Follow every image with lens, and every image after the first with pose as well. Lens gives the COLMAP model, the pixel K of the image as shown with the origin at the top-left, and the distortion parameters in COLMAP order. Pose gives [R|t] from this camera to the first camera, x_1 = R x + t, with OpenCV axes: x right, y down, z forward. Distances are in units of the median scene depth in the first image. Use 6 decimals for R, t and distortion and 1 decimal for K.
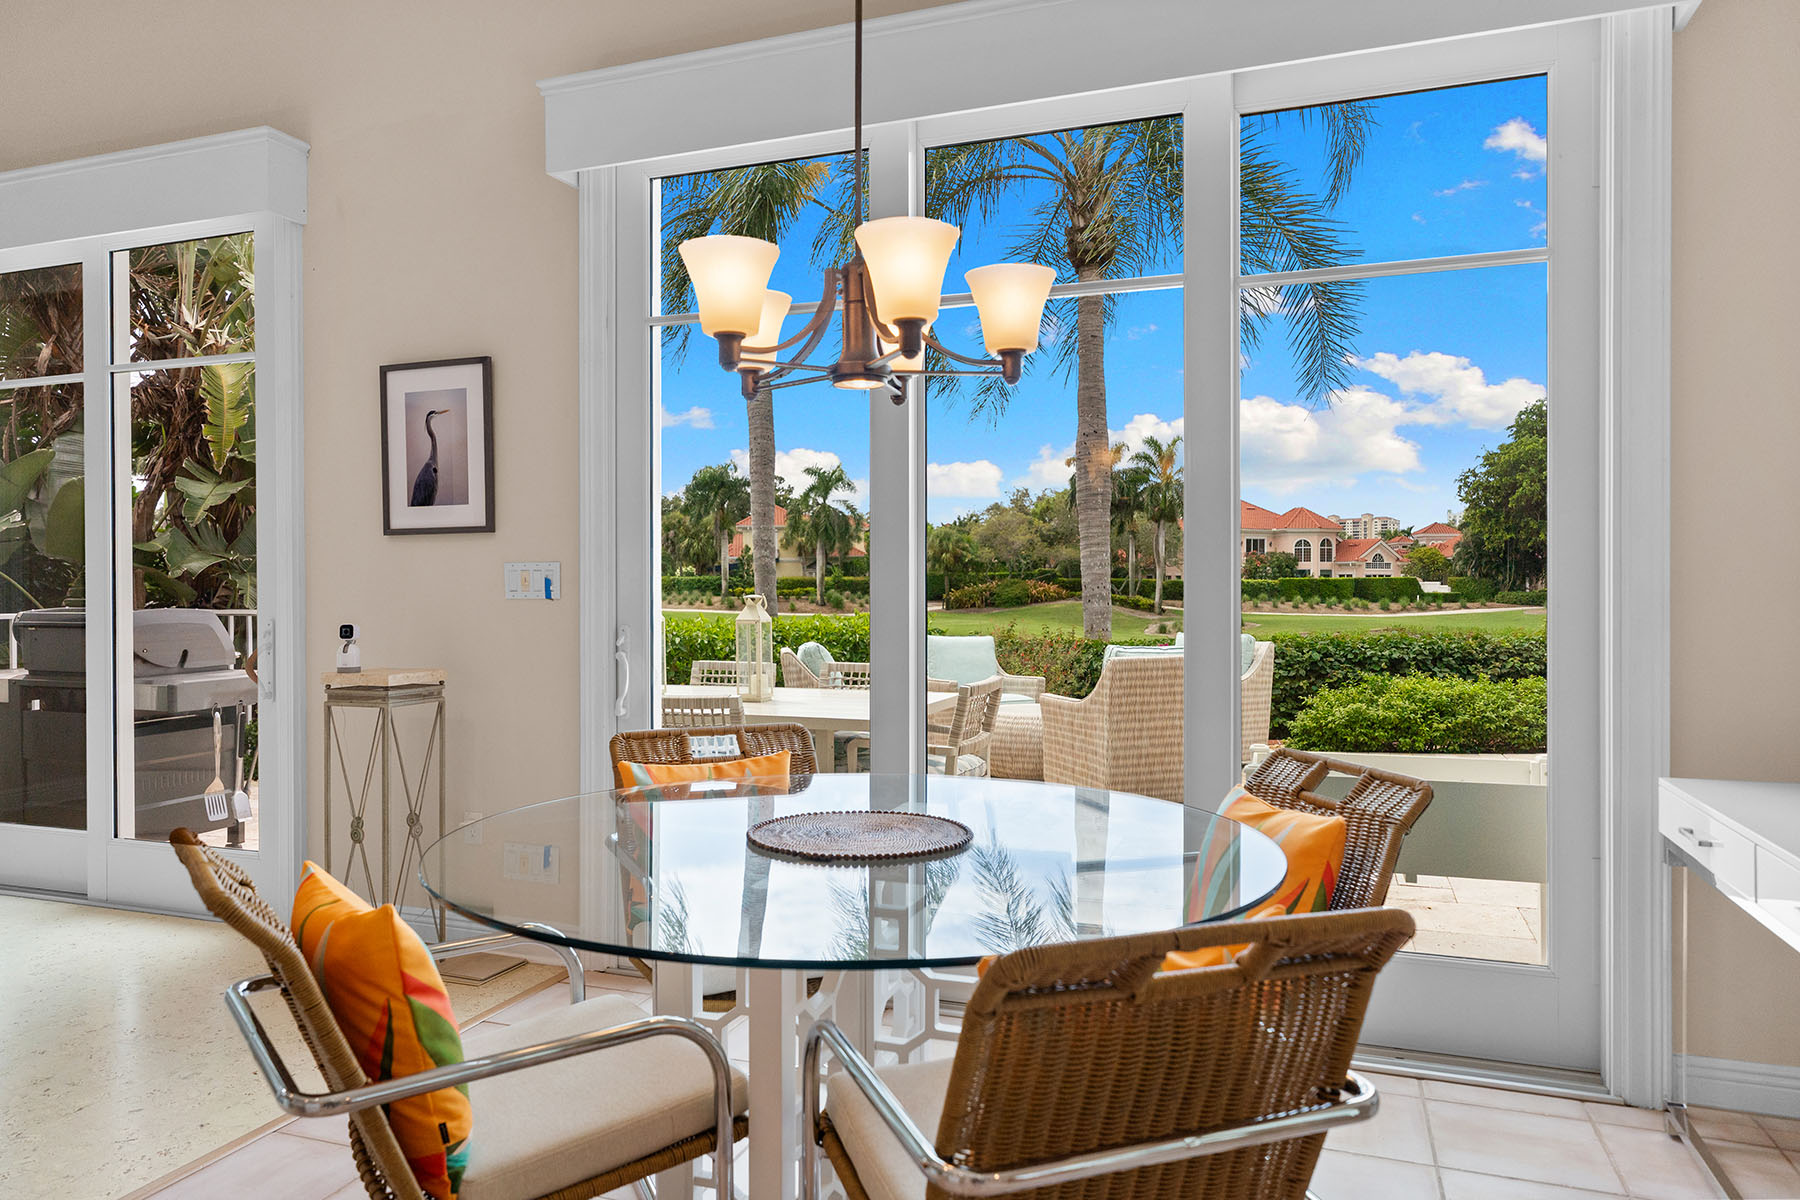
lens RADIAL K [[1160.6, 0, 900.4], [0, 1160.6, 594.2], [0, 0, 1]] dist [-0.002380, -0.000380]
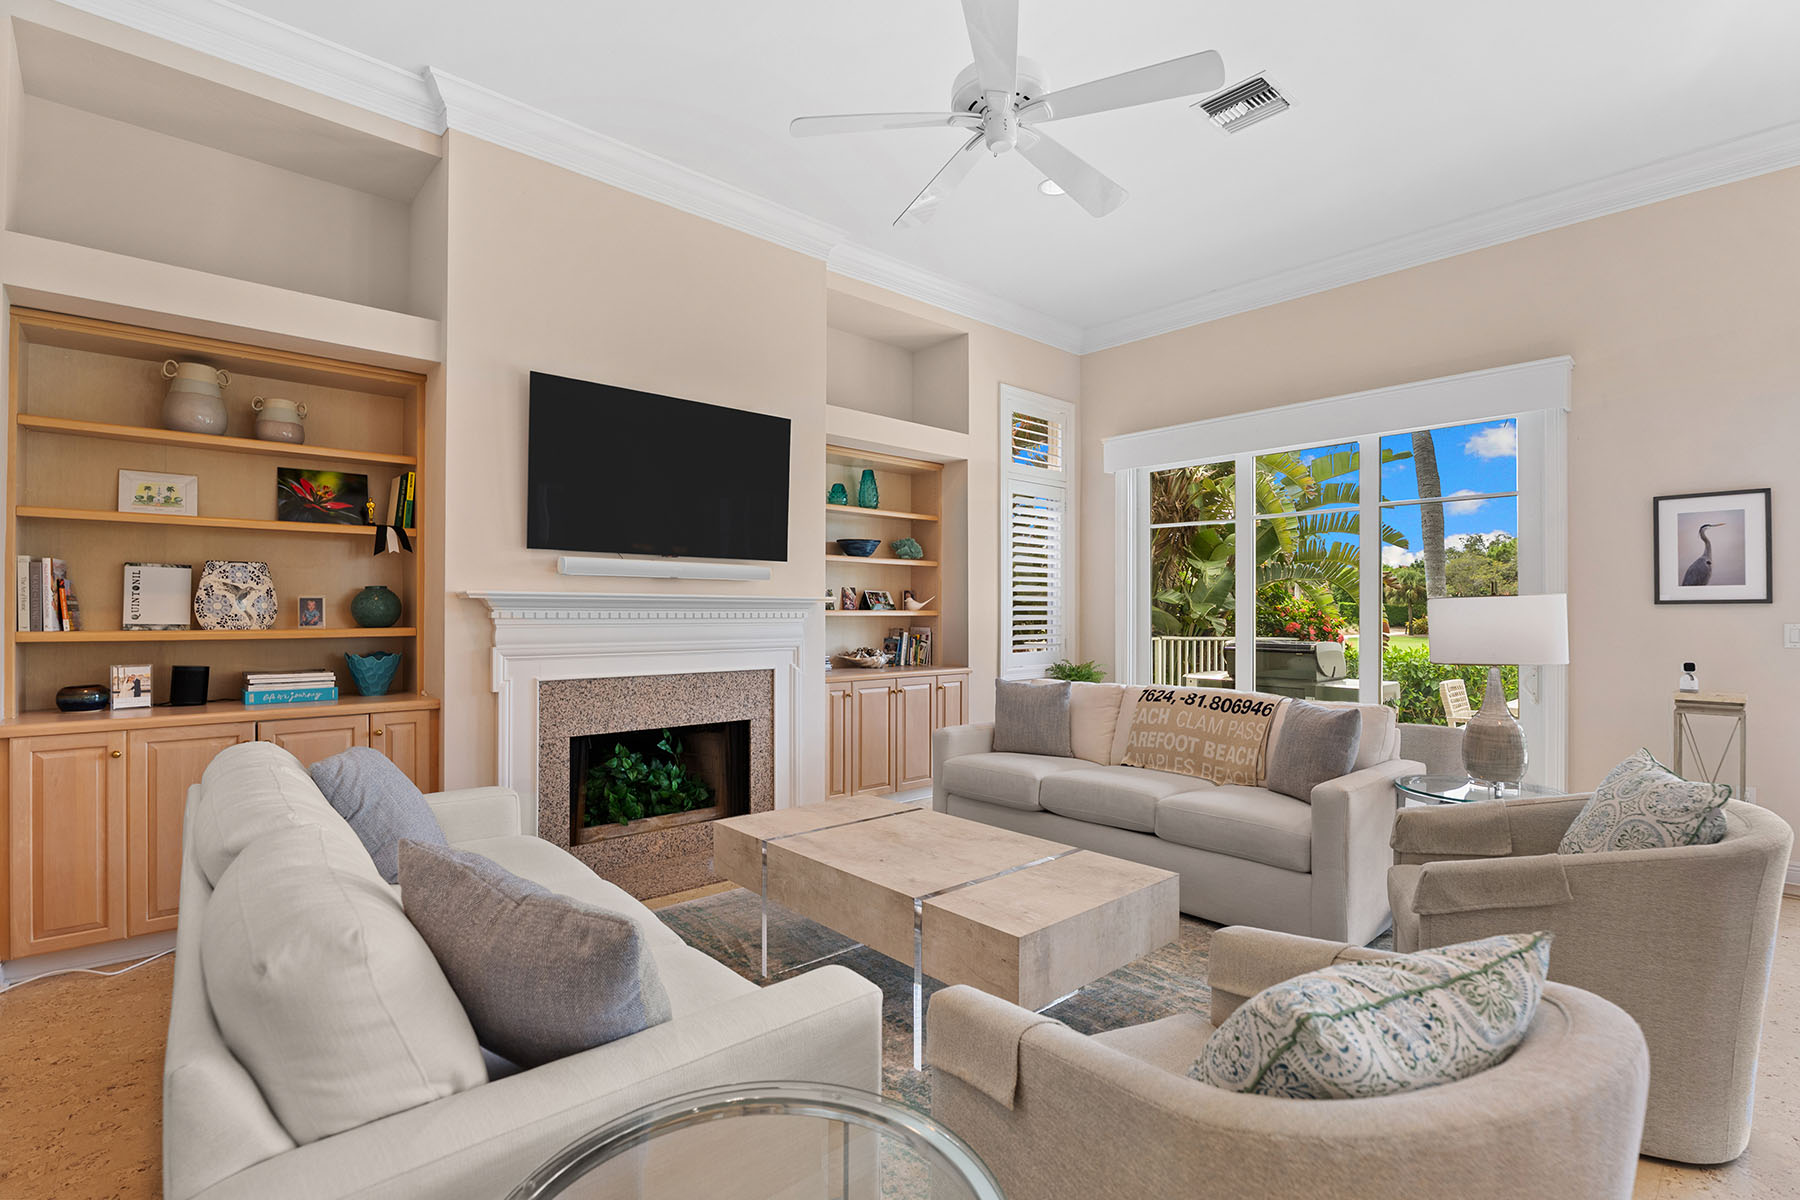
lens RADIAL K [[818.8, 0, 908.3], [0, 818.8, 610.6], [0, 0, 1]] dist [-0.016392, 0.000248]
pose [[0.886655, 0.002969, -0.462422, -0.850360], [-0.008116, 0.999925, -0.009143, -0.024381], [0.462360, 0.011859, 0.886613, -0.445977]]
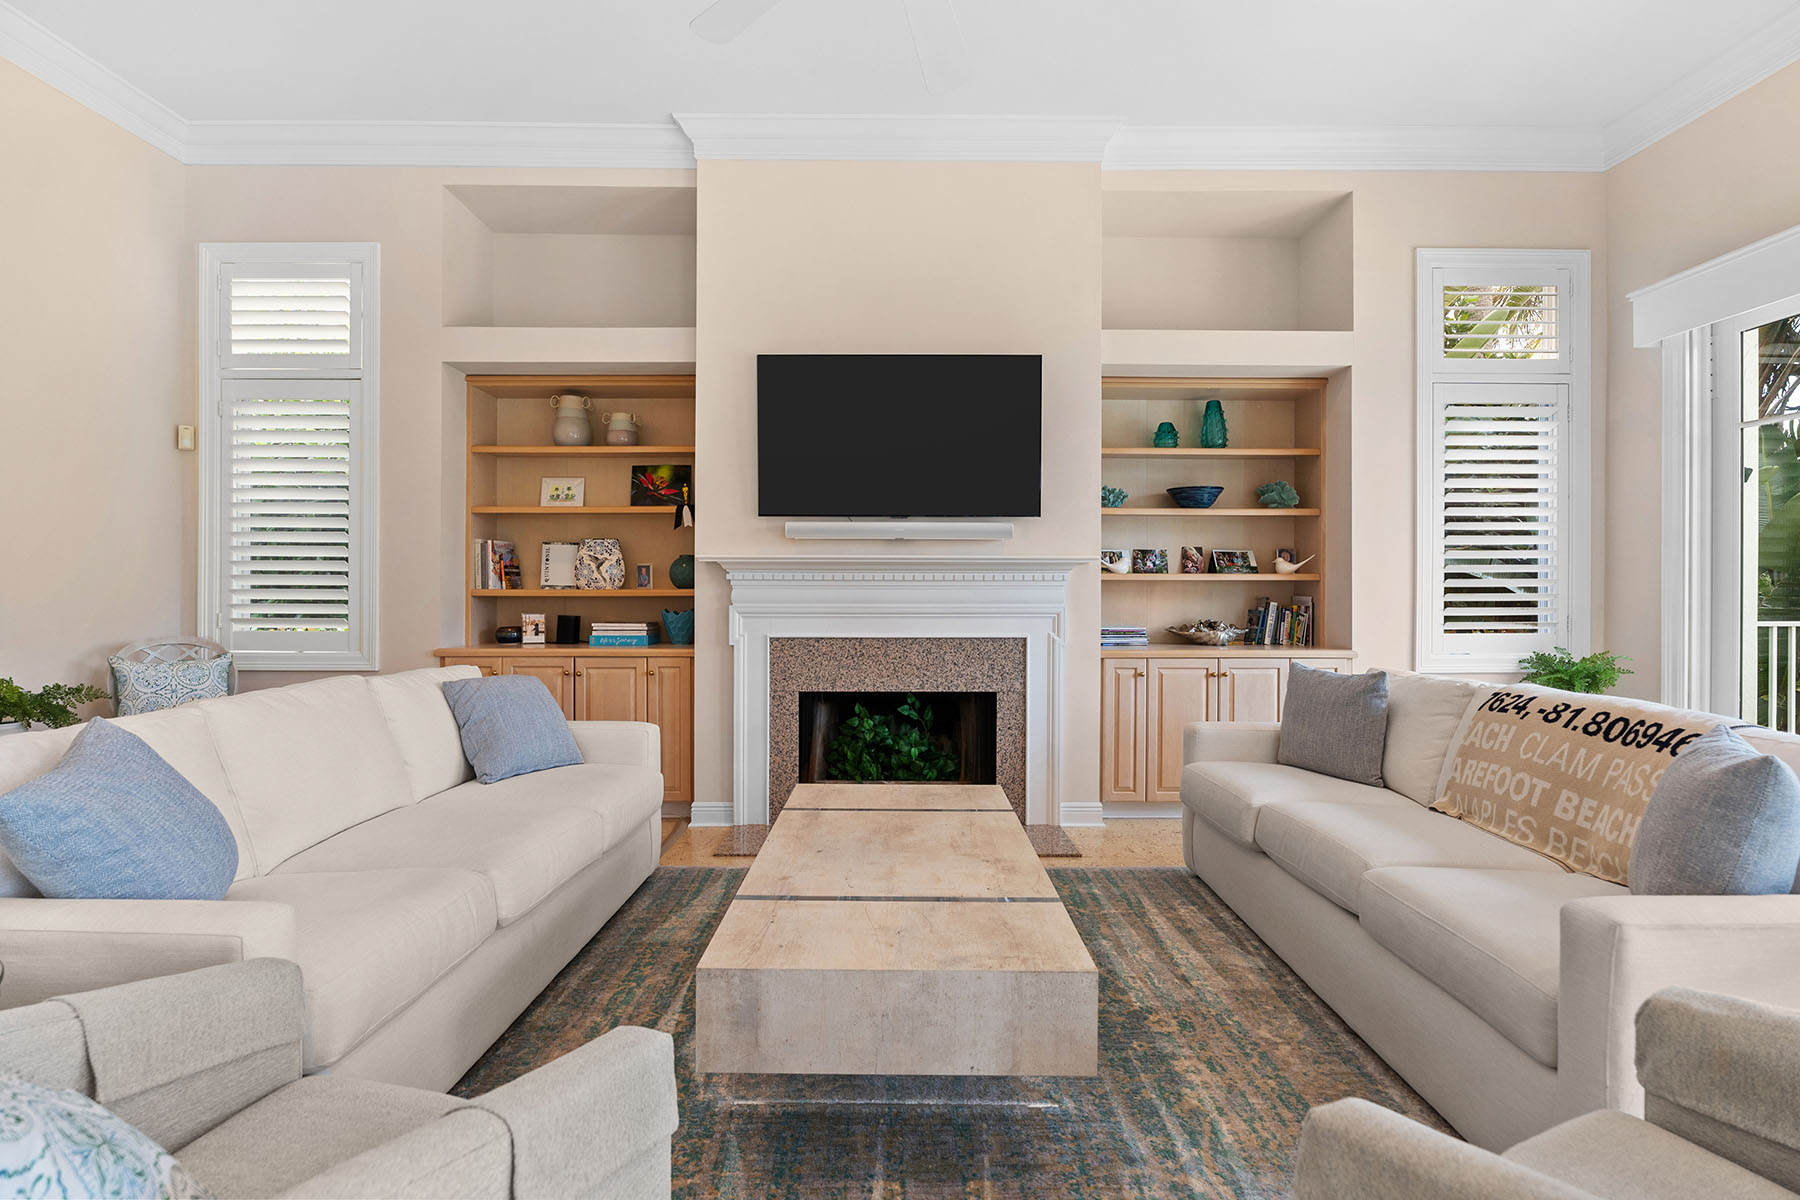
lens RADIAL K [[830.2, 0, 895.5], [0, 830.2, 593.3], [0, 0, 1]] dist [-0.015215, 0.000527]
pose [[0.347906, 0.005402, -0.937514, -0.611952], [-0.010312, 0.999945, 0.001936, -0.006272], [0.937473, 0.008994, 0.347942, 0.006328]]
